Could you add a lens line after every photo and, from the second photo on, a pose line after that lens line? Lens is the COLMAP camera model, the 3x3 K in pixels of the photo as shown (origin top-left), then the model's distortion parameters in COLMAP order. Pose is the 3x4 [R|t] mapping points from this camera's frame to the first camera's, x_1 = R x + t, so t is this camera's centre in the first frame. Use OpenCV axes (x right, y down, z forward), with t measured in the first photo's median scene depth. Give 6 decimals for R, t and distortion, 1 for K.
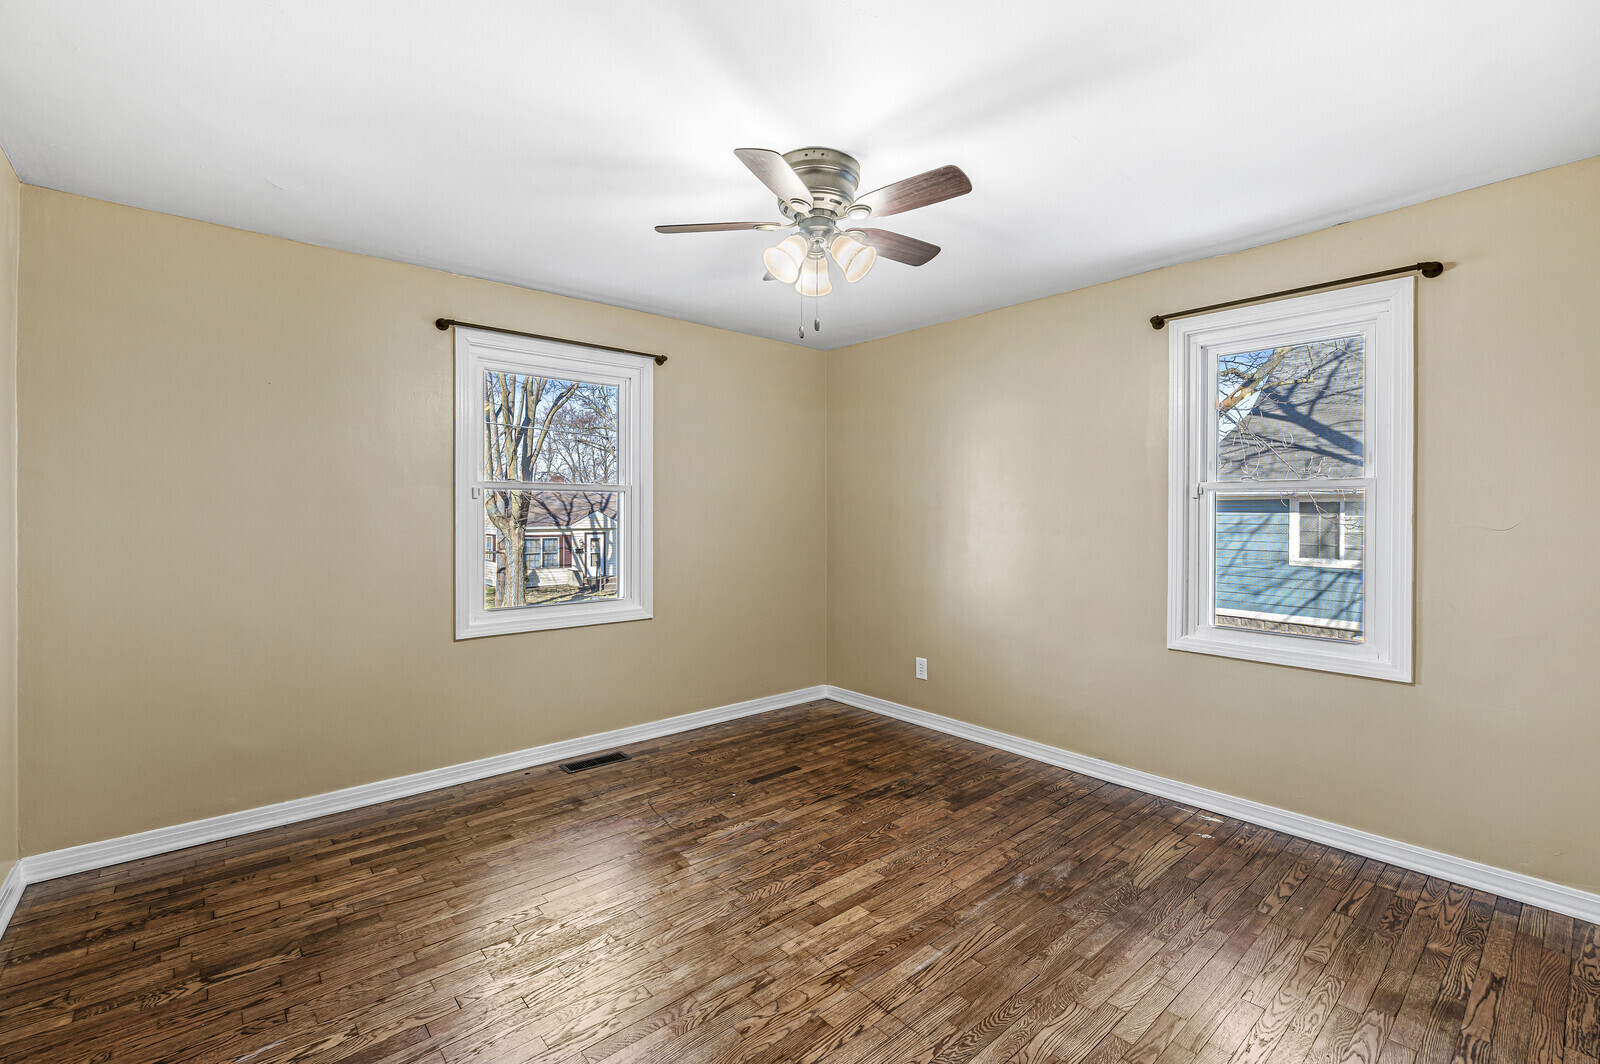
lens RADIAL K [[697.7, 0, 801.7], [0, 697.7, 526.7], [0, 0, 1]] dist [-0.002054, -0.000144]
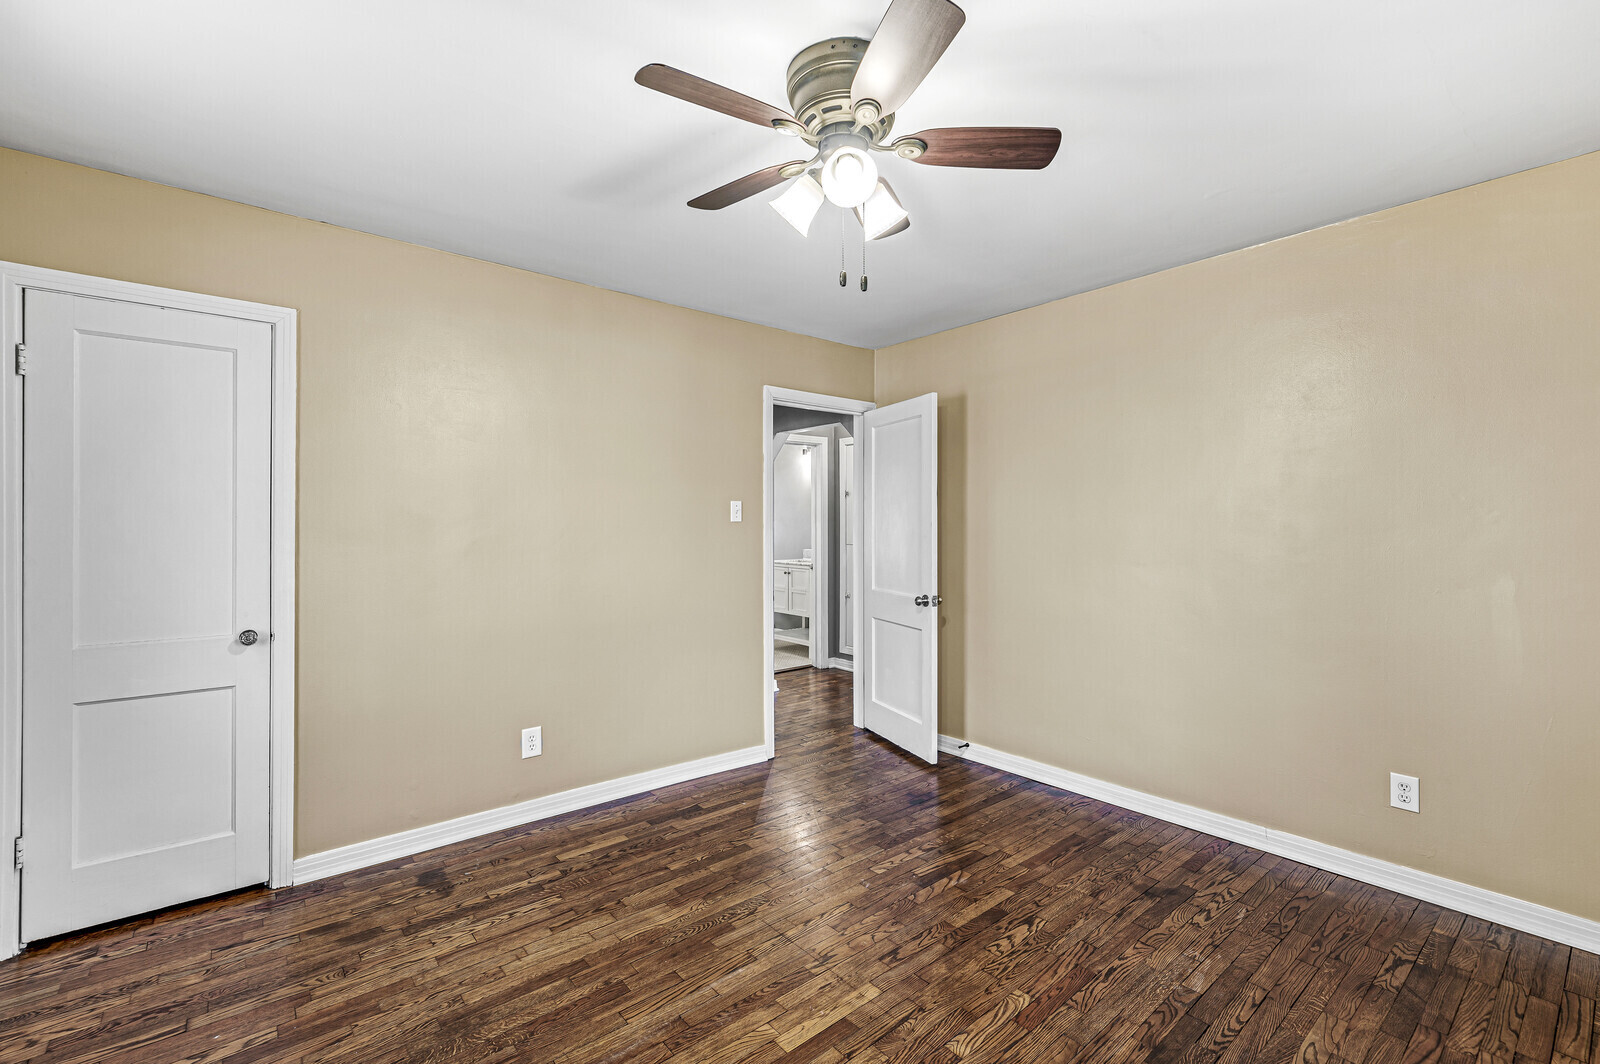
lens RADIAL K [[697.7, 0, 801.7], [0, 697.7, 526.7], [0, 0, 1]] dist [-0.002054, -0.000144]
pose [[-0.999775, -0.000714, 0.021197, 0.056209], [-0.000186, 0.999691, 0.024864, -0.042804], [-0.021208, 0.024854, -0.999466, 1.938763]]
